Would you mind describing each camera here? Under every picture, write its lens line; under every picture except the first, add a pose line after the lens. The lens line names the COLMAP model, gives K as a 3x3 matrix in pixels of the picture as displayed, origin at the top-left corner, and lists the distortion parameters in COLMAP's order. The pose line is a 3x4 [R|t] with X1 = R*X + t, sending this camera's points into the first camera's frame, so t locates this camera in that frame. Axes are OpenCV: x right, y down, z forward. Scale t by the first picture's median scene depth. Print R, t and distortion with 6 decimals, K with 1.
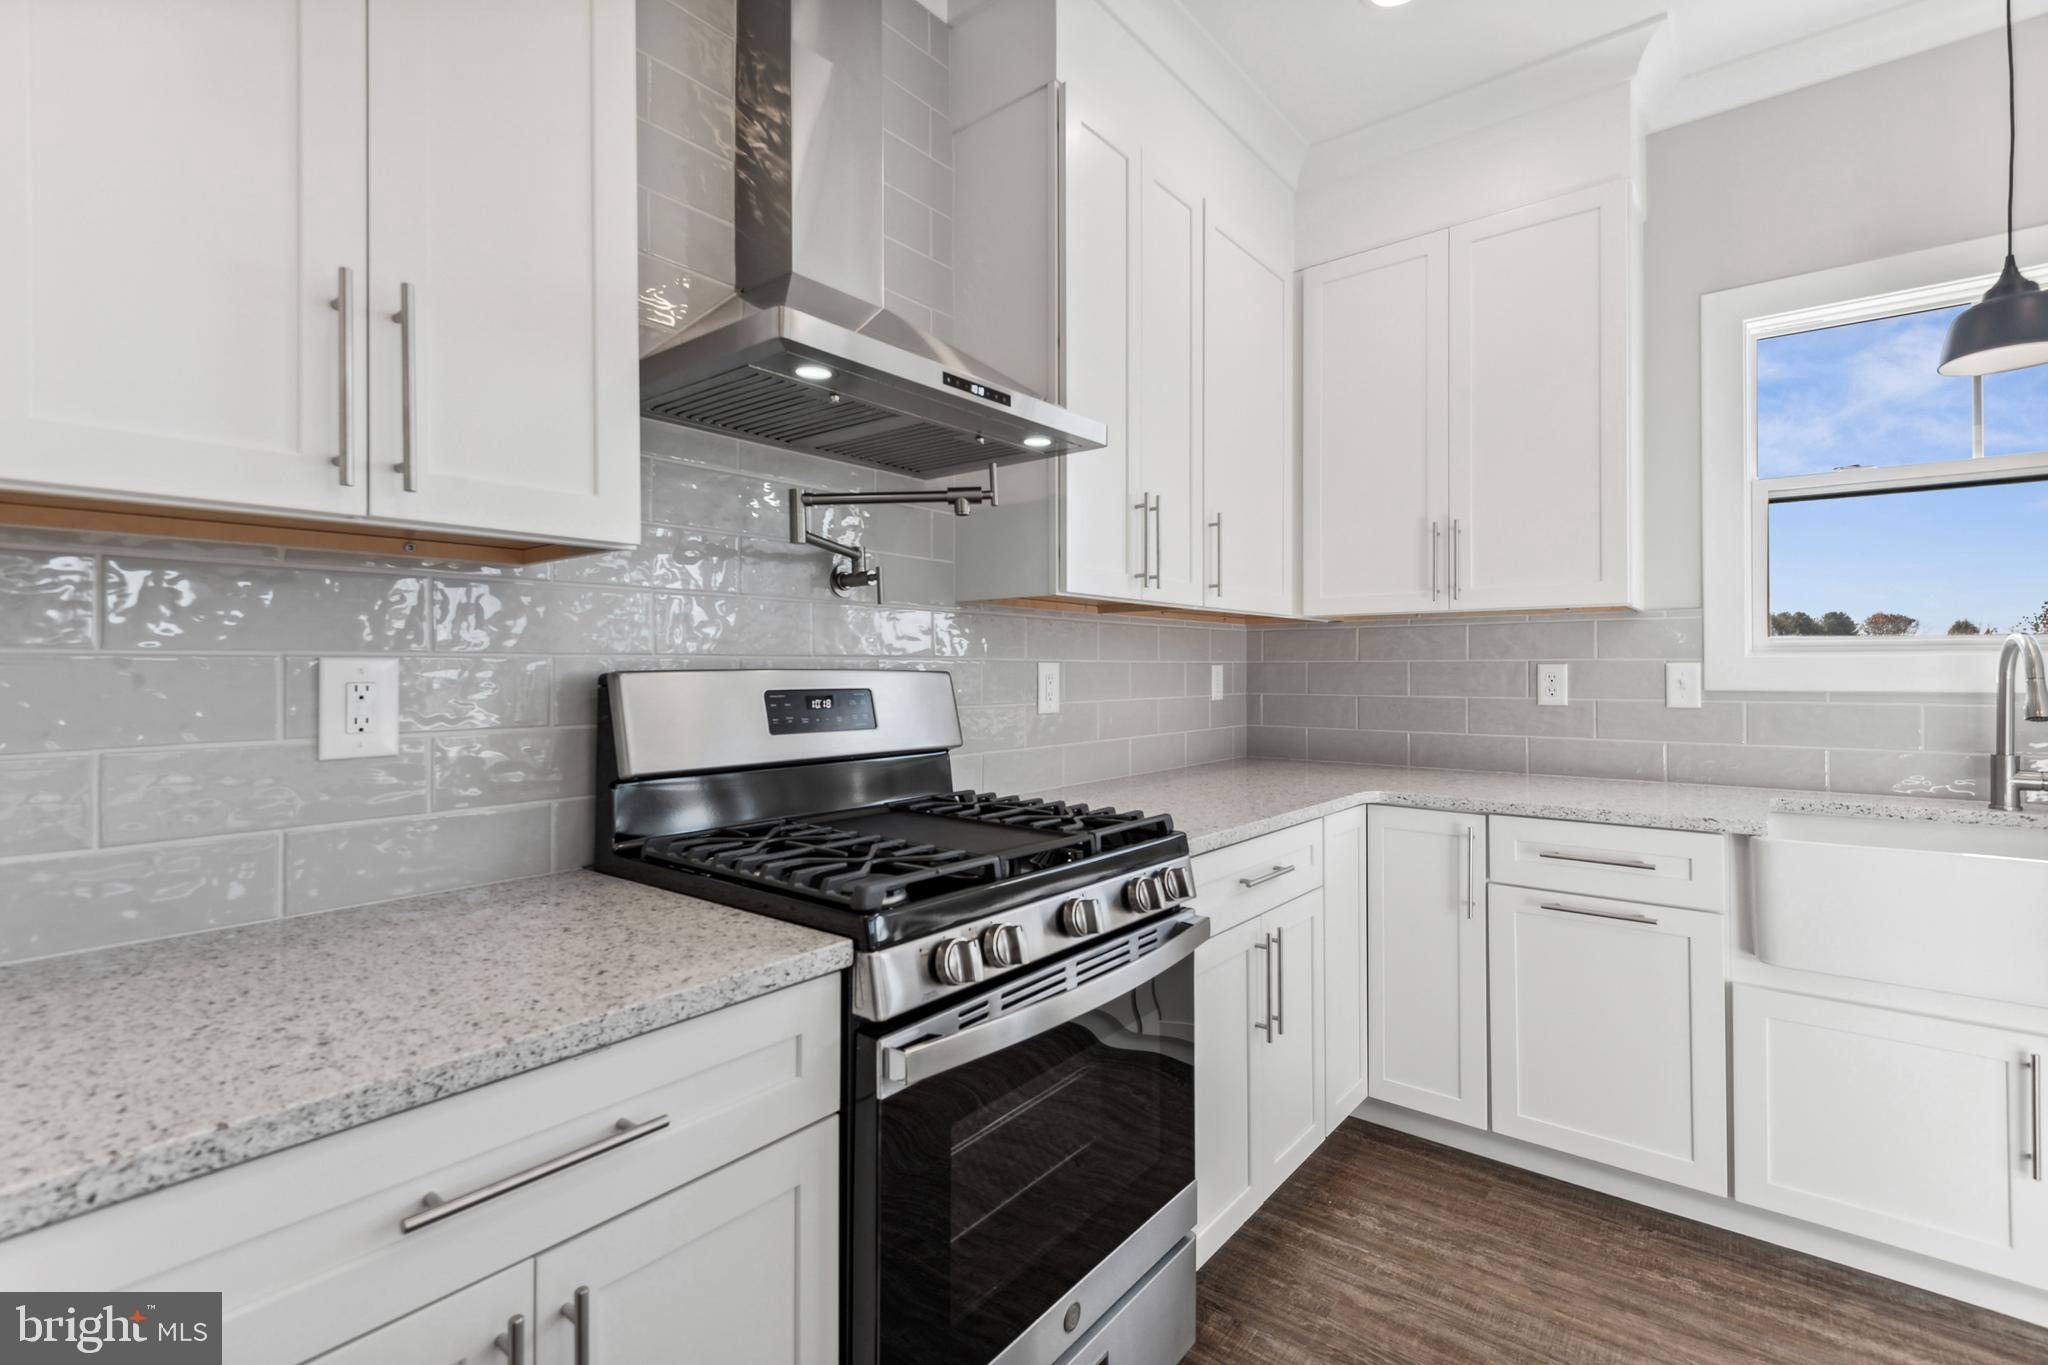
lens RADIAL K [[940.2, 0, 1012.0], [0, 940.2, 670.3], [0, 0, 1]] dist [0.001103, -0.000821]
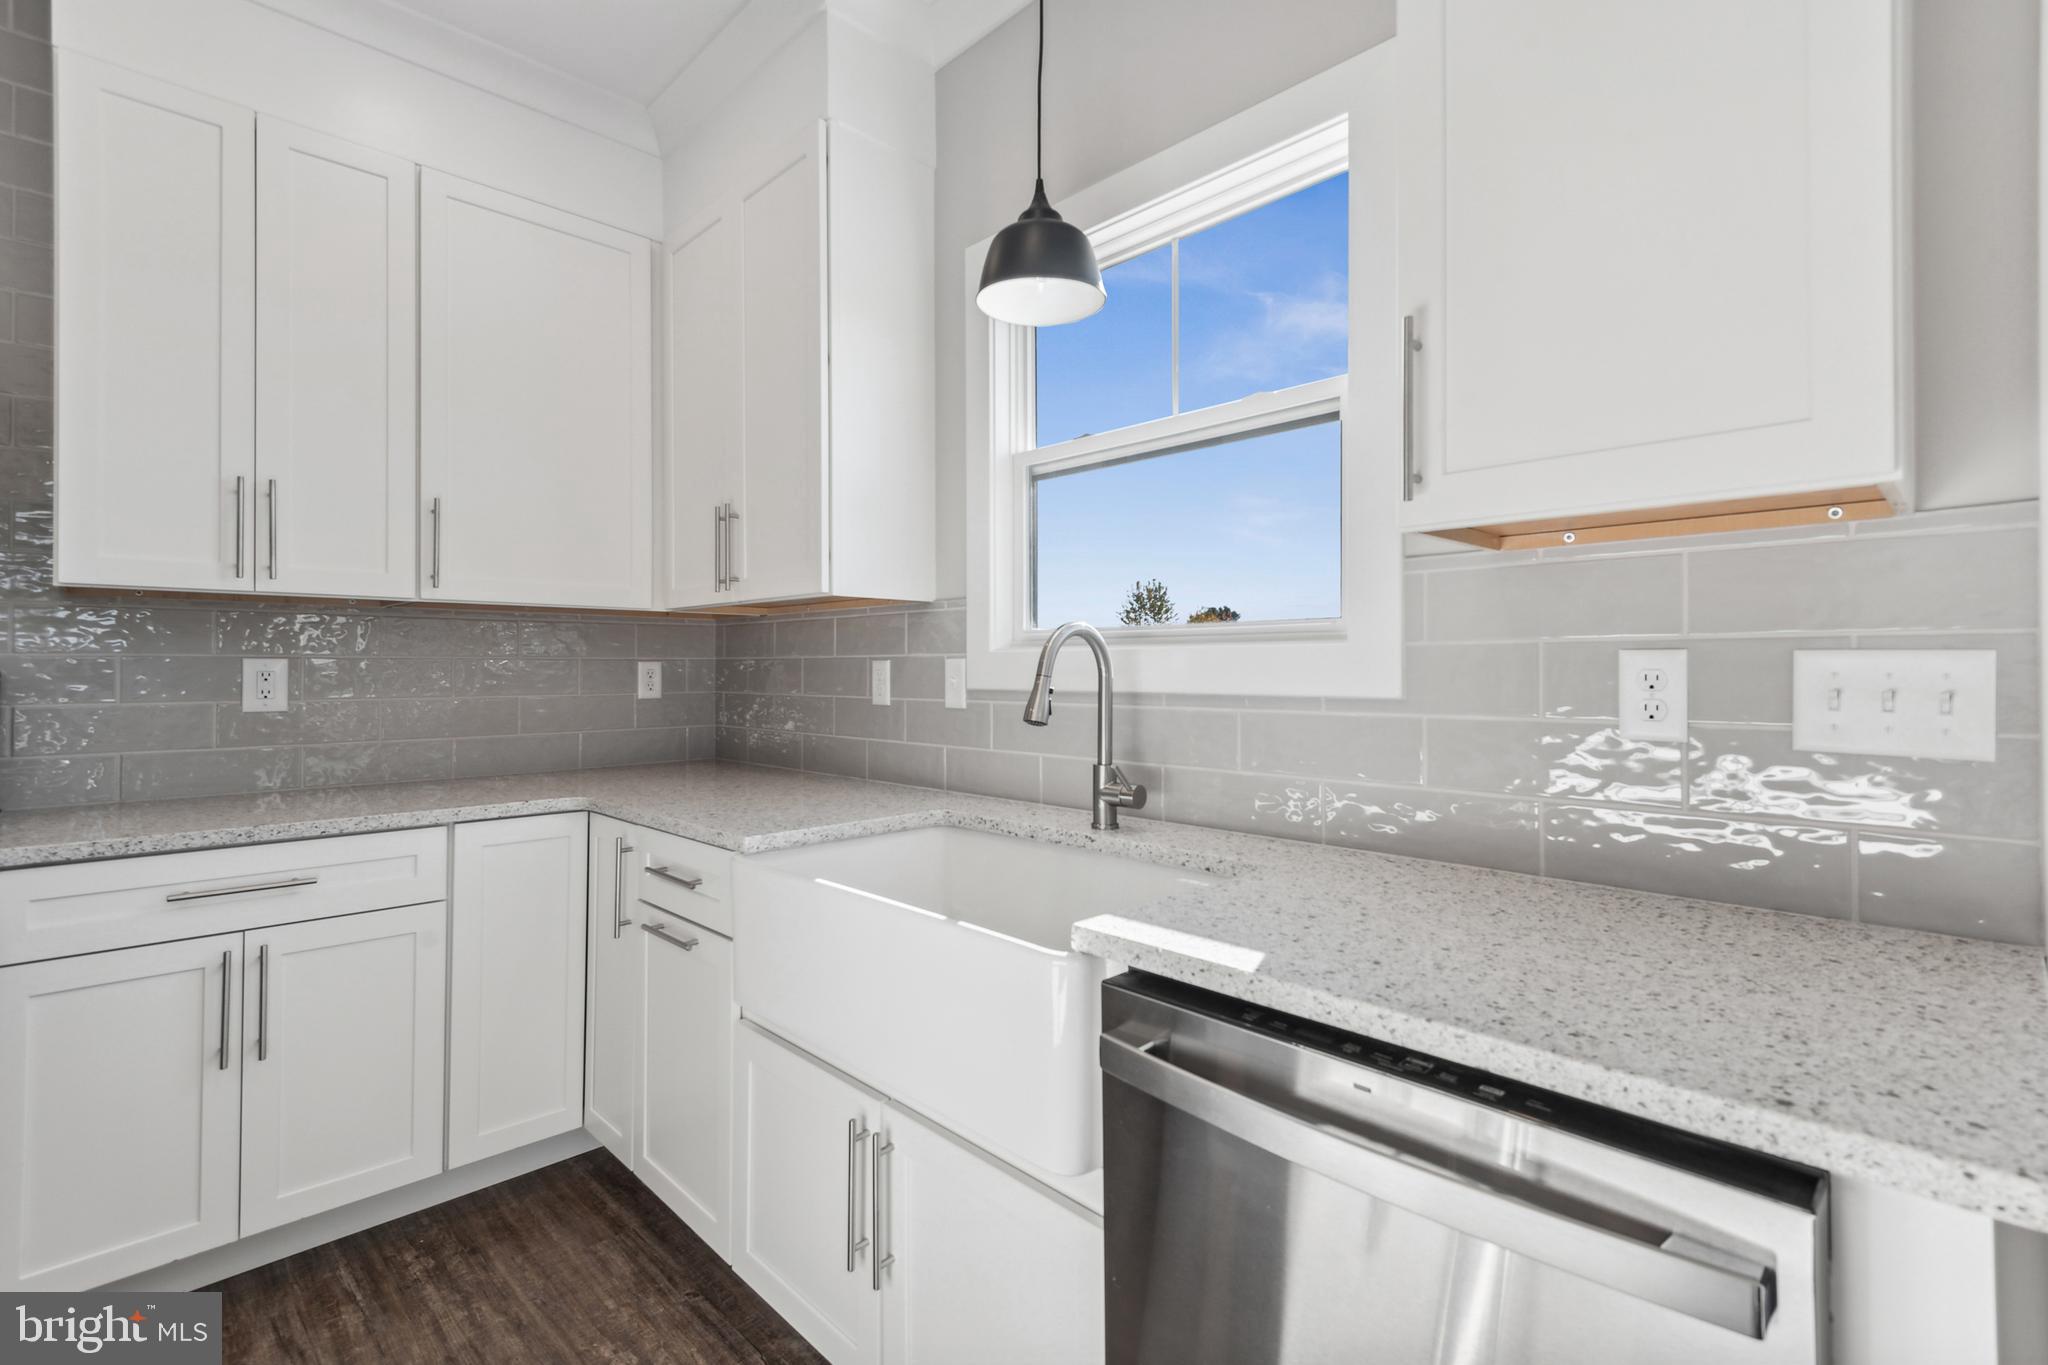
lens RADIAL K [[939.7, 0, 1024.9], [0, 939.7, 664.5], [0, 0, 1]] dist [0.028735, -0.010376]
pose [[0.993140, 0.000803, -0.116933, 0.889063], [-0.001281, 0.999991, -0.004011, 0.001408], [0.116929, 0.004133, 0.993132, 0.114451]]
